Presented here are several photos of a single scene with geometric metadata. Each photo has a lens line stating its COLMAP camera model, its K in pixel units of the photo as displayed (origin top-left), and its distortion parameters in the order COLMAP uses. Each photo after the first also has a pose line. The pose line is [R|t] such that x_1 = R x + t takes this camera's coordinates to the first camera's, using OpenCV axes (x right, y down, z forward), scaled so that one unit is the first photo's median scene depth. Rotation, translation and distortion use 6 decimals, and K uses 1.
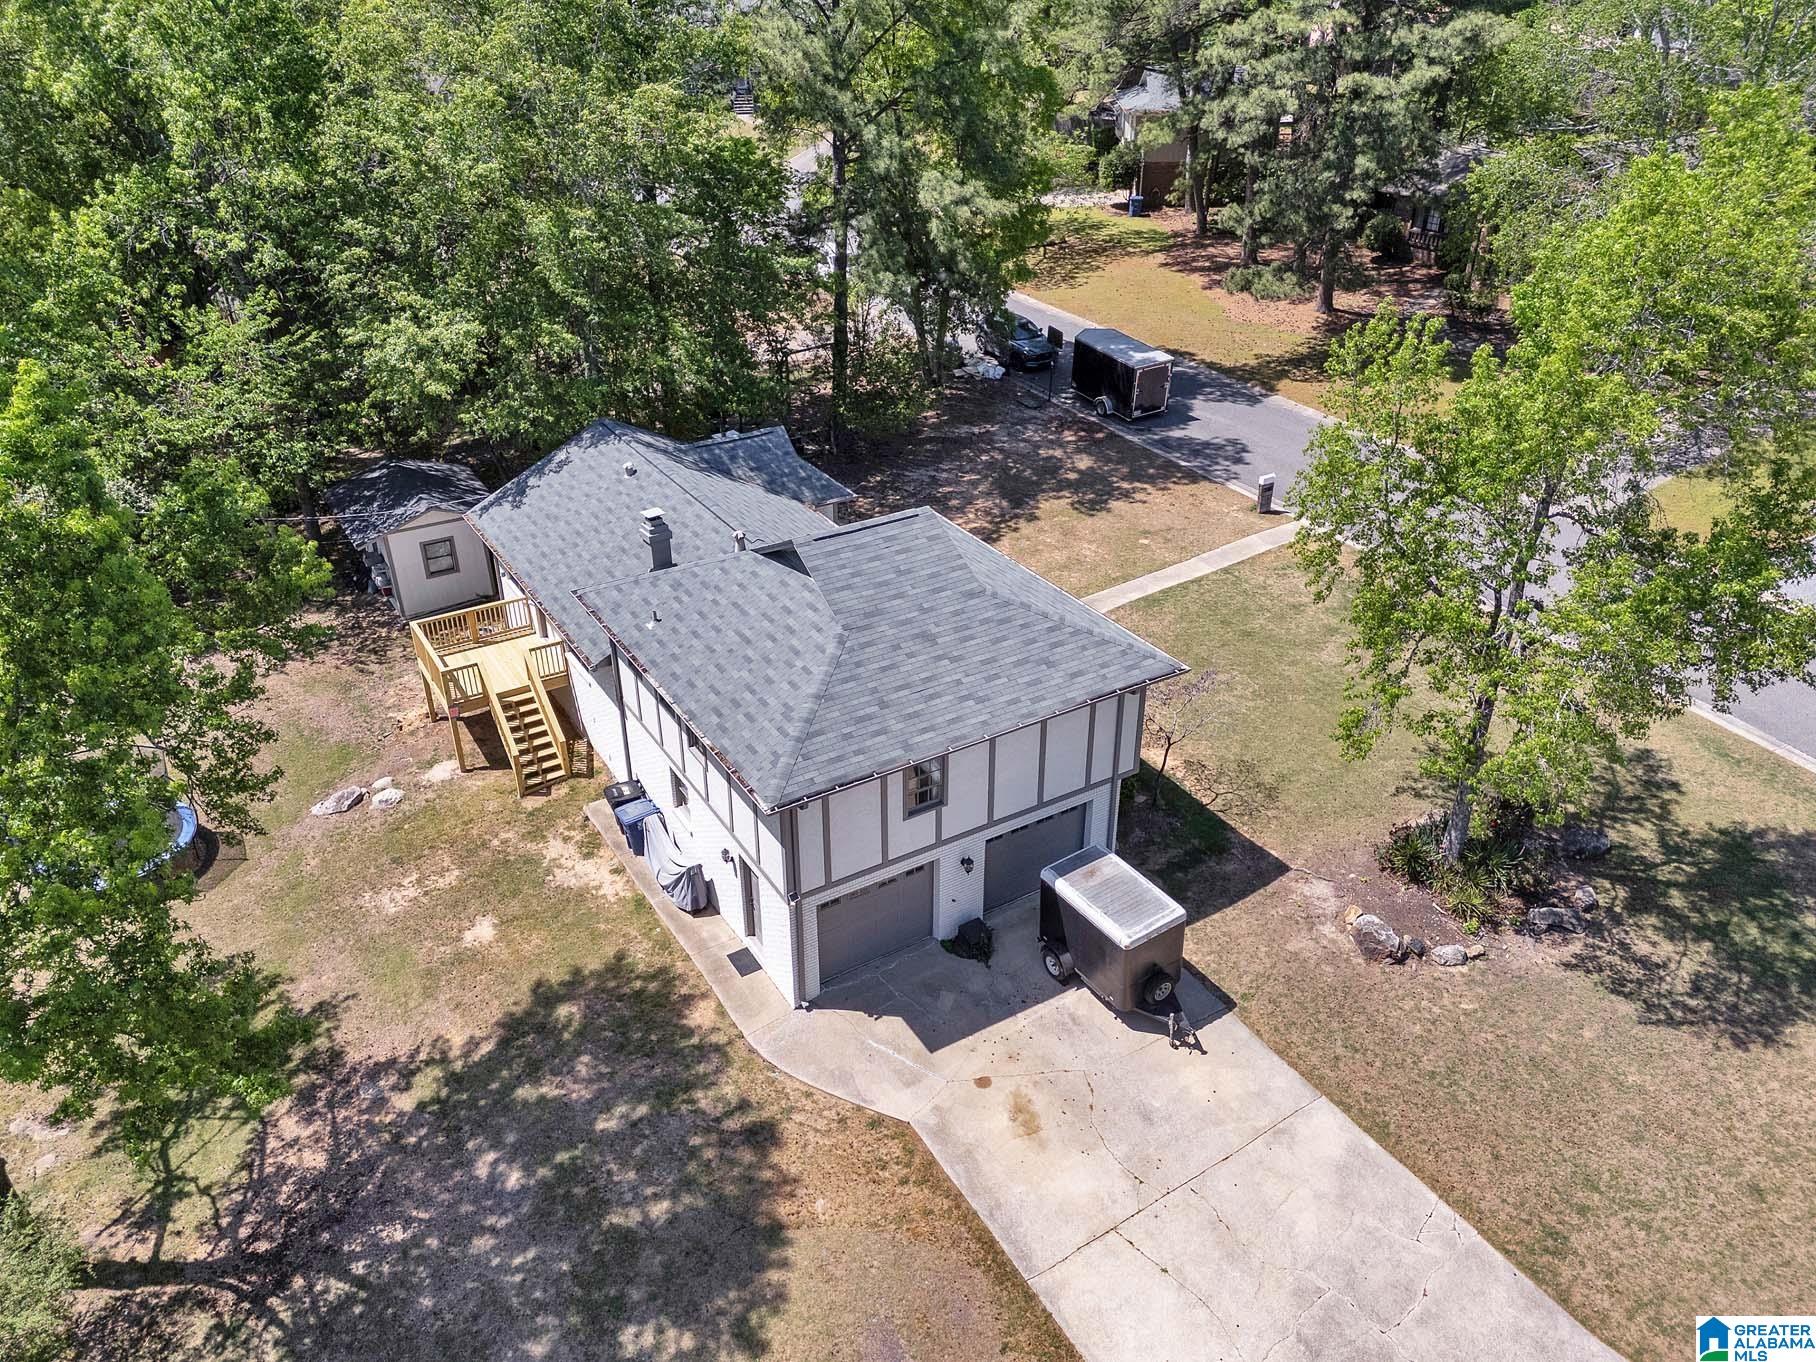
lens RADIAL K [[1328.4, 0, 900.2], [0, 1328.4, 688.5], [0, 0, 1]] dist [0.078494, -0.080331]
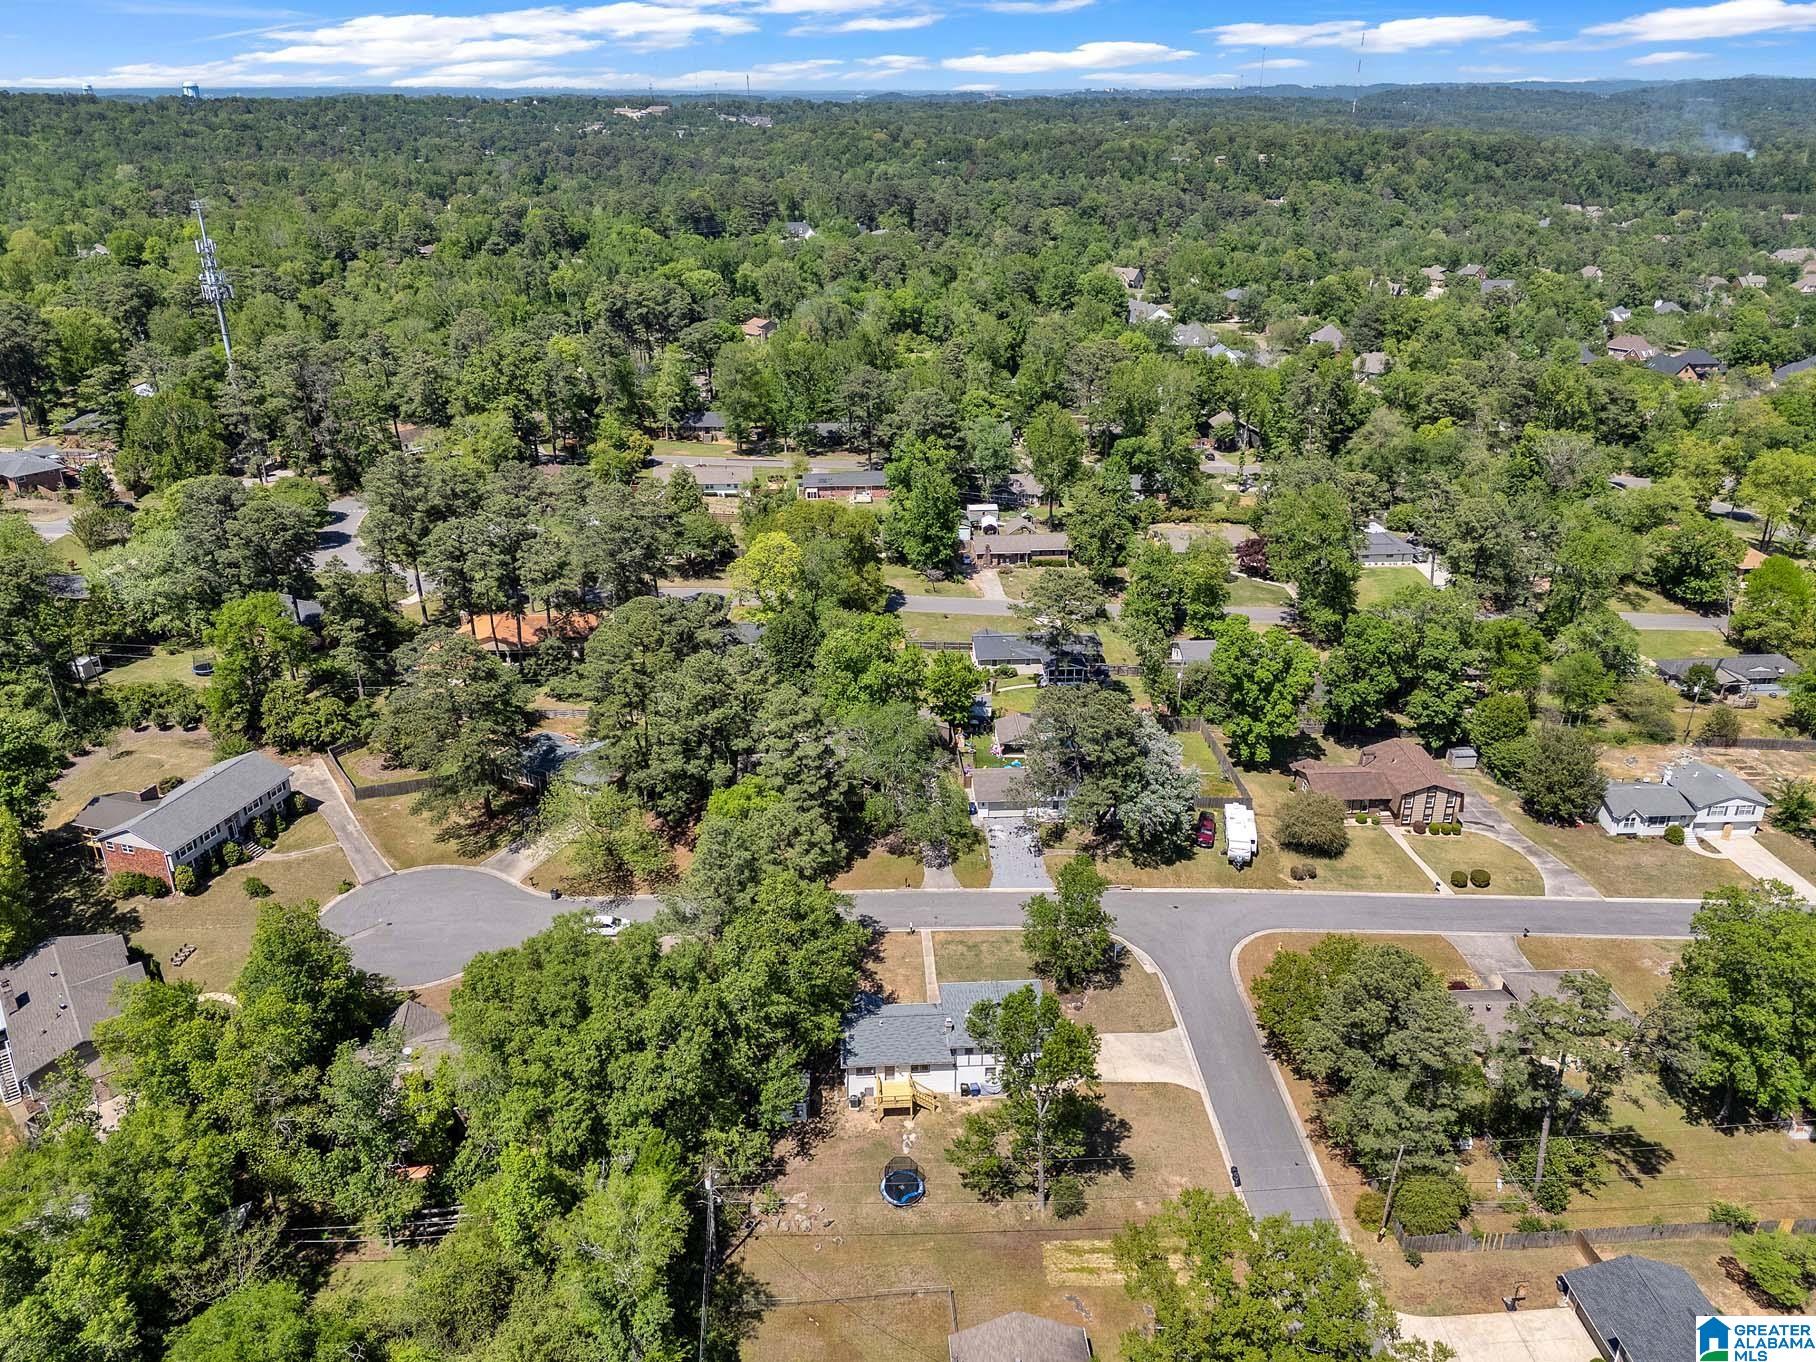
lens RADIAL K [[1345.5, 0, 912.6], [0, 1345.5, 661.7], [0, 0, 1]] dist [0.097243, -0.109717]
pose [[0.457785, -0.358180, 0.813720, -3.638086], [0.448086, 0.883463, 0.136793, -1.947062], [-0.767888, 0.301994, 0.564932, -1.807632]]
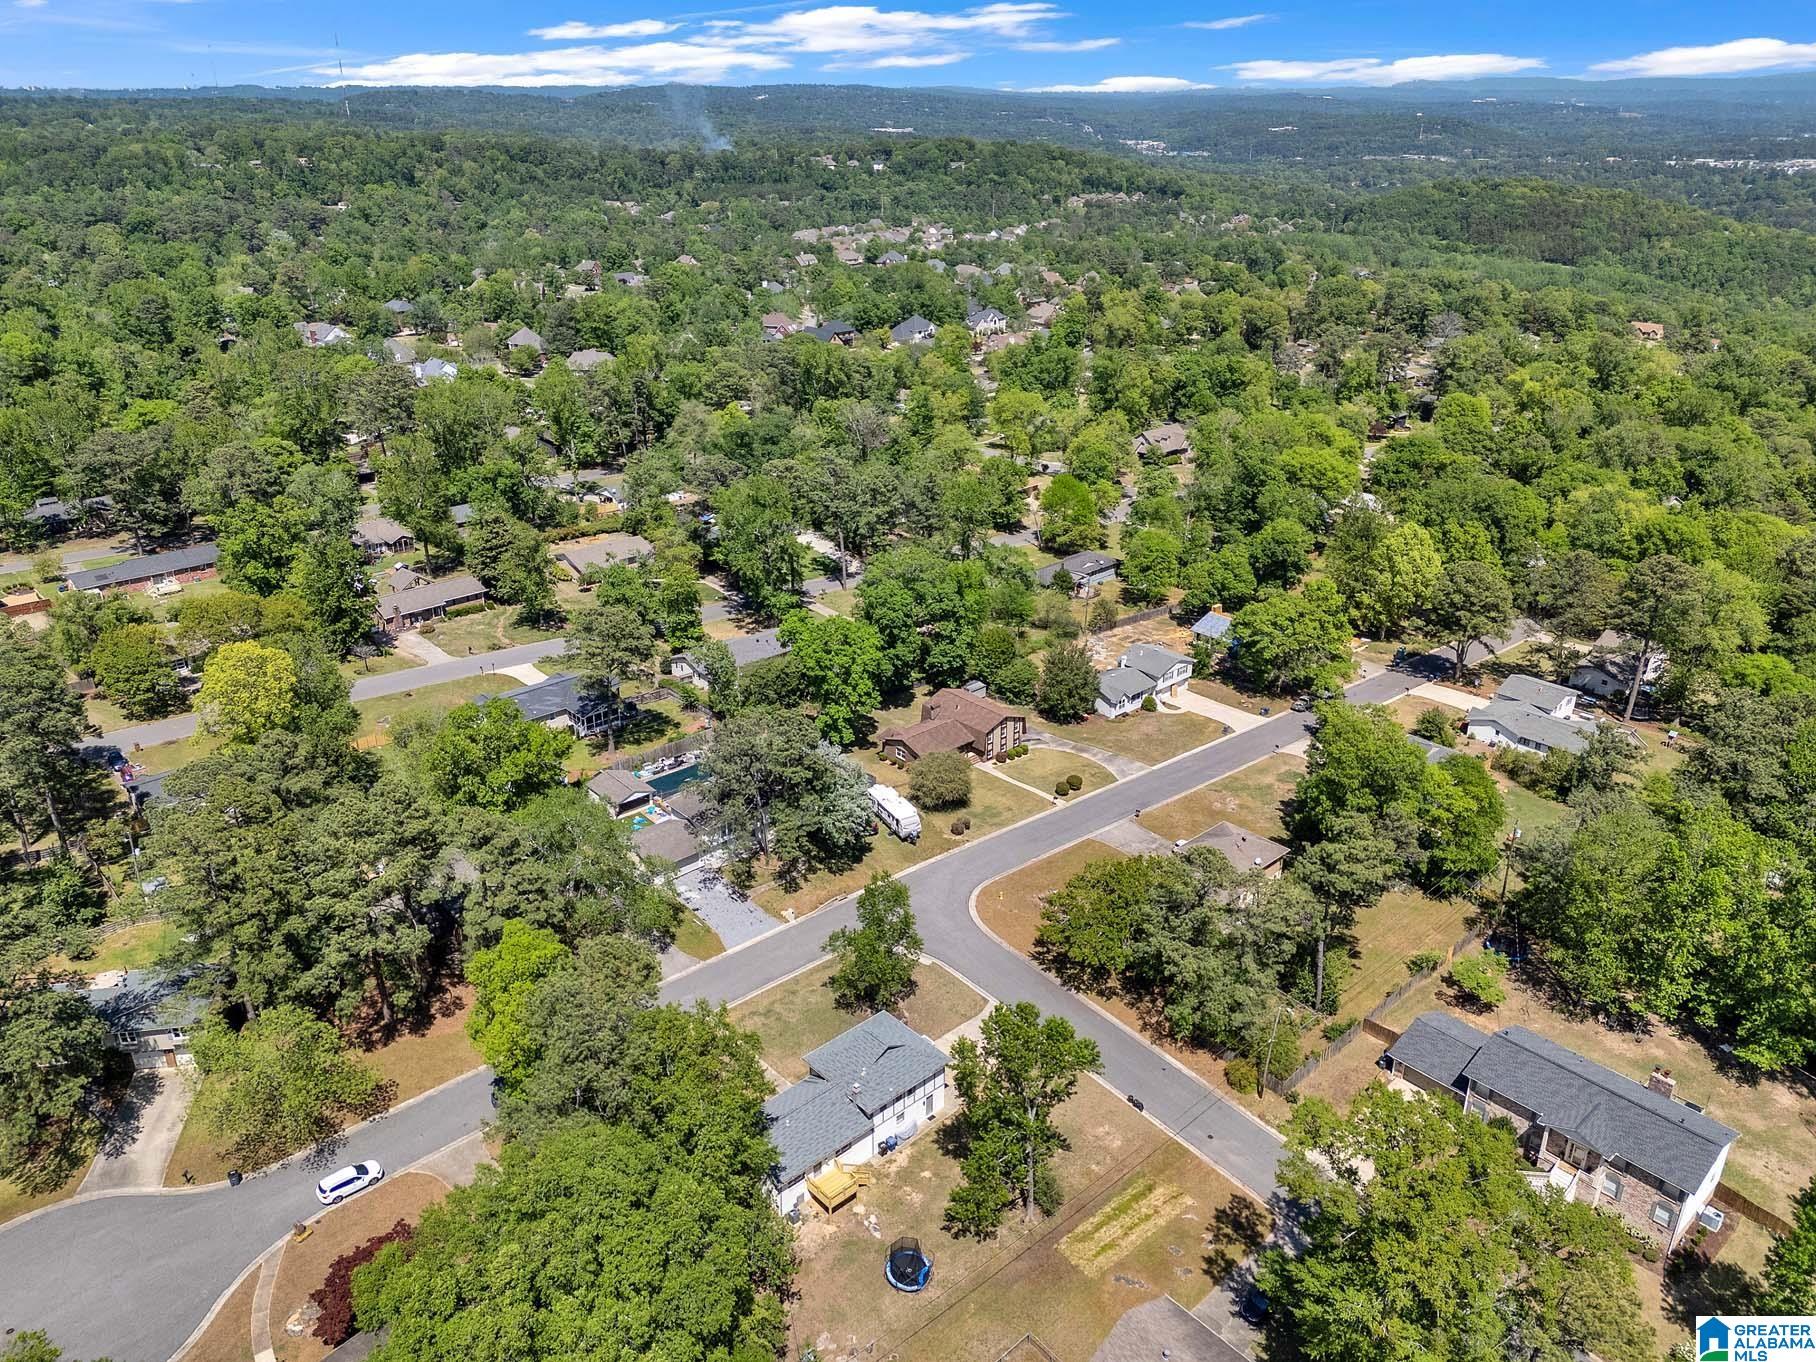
lens RADIAL K [[1350.0, 0, 924.6], [0, 1350.0, 615.1], [0, 0, 1]] dist [0.085614, -0.081861]
pose [[-0.203475, -0.365011, 0.908496, -3.718419], [0.485293, 0.768303, 0.417375, -3.070398], [-0.850346, 0.525812, 0.020806, 0.044279]]
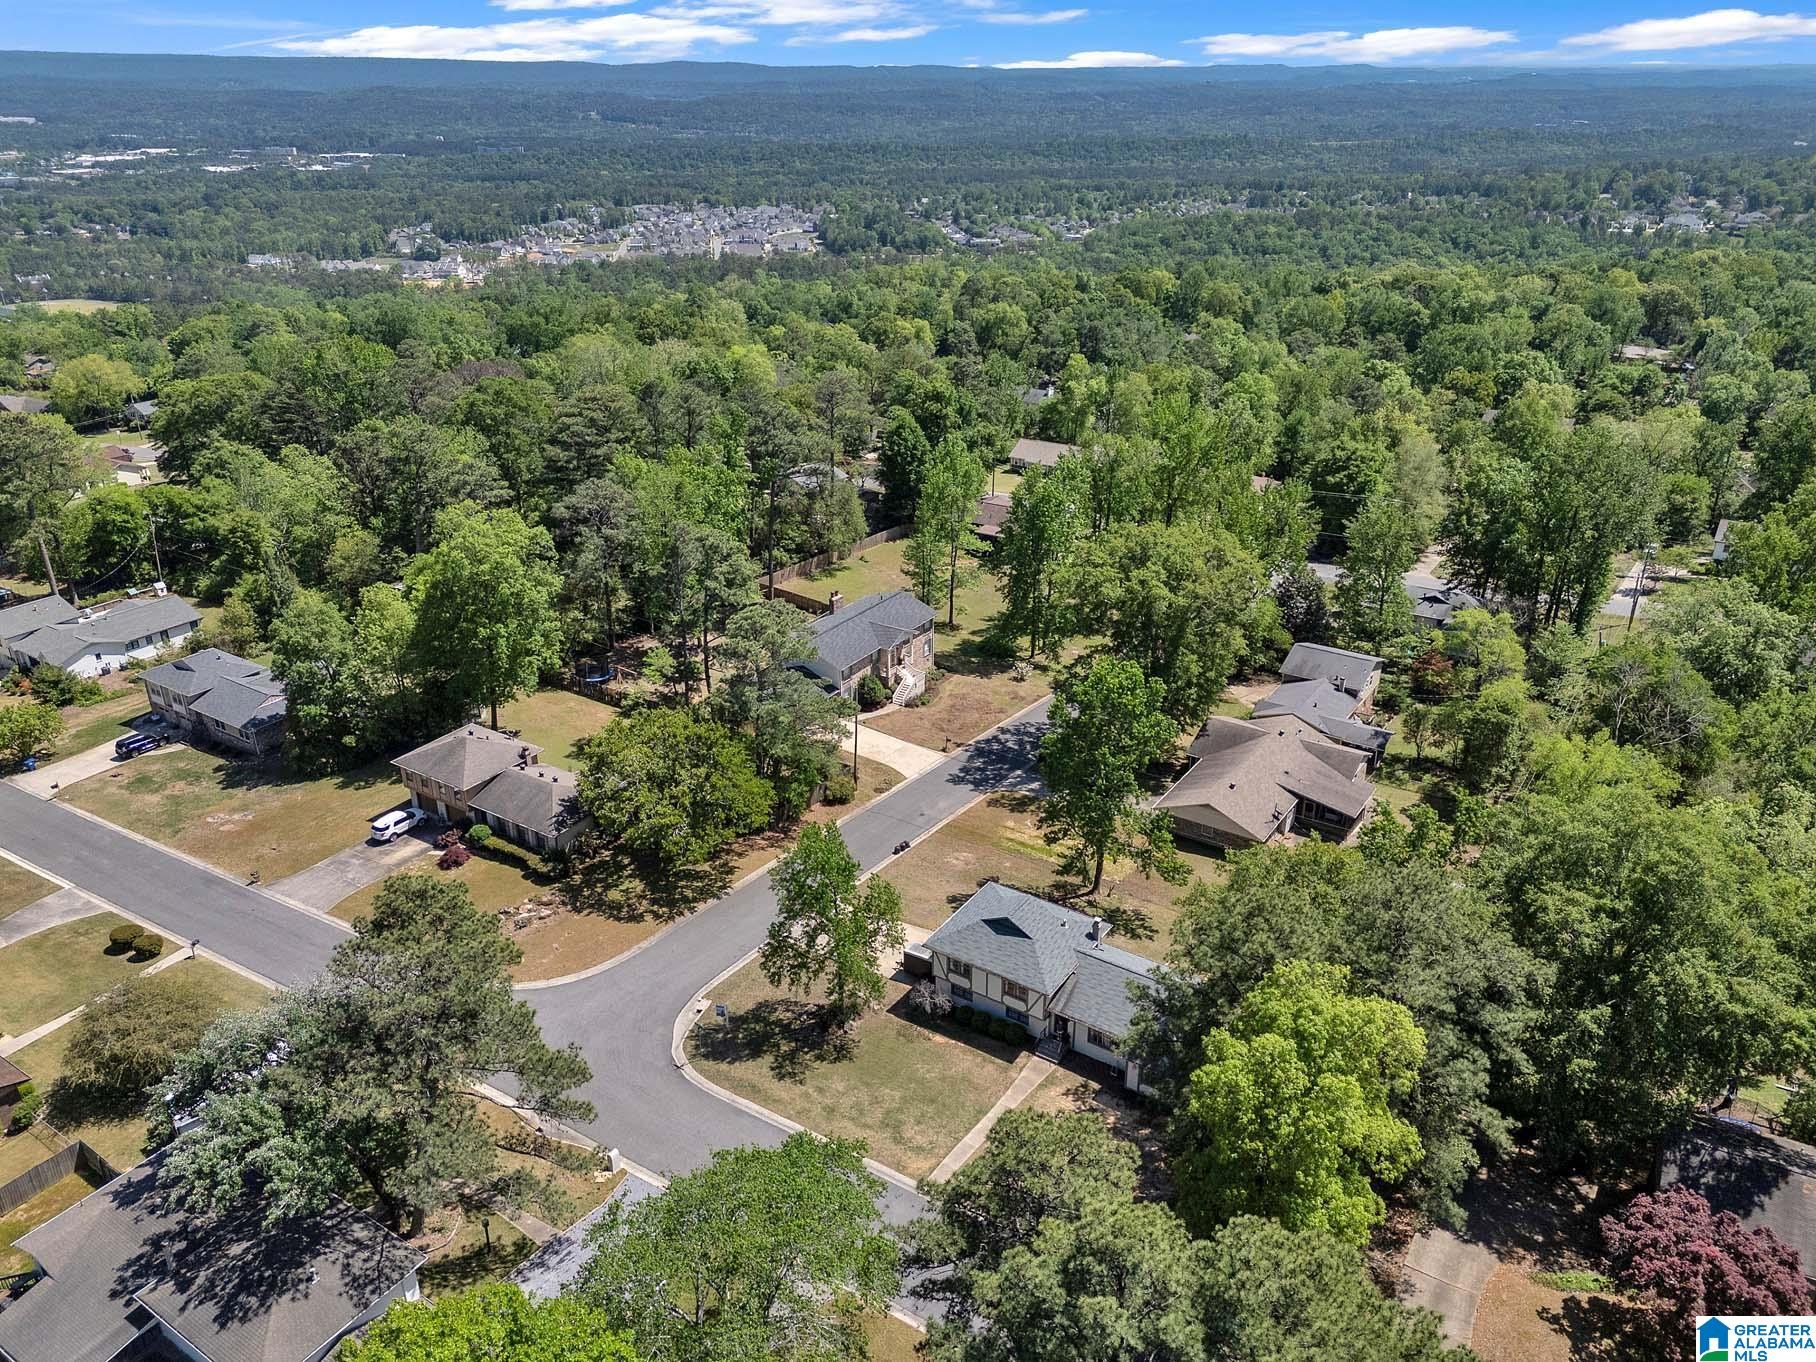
lens RADIAL K [[1337.7, 0, 918.4], [0, 1337.7, 677.3], [0, 0, 1]] dist [0.077030, -0.067038]
pose [[-0.900839, 0.175055, -0.397297, 1.489308], [-0.223172, 0.598235, 0.769616, -3.112380], [0.372402, 0.781966, -0.499846, 2.201577]]
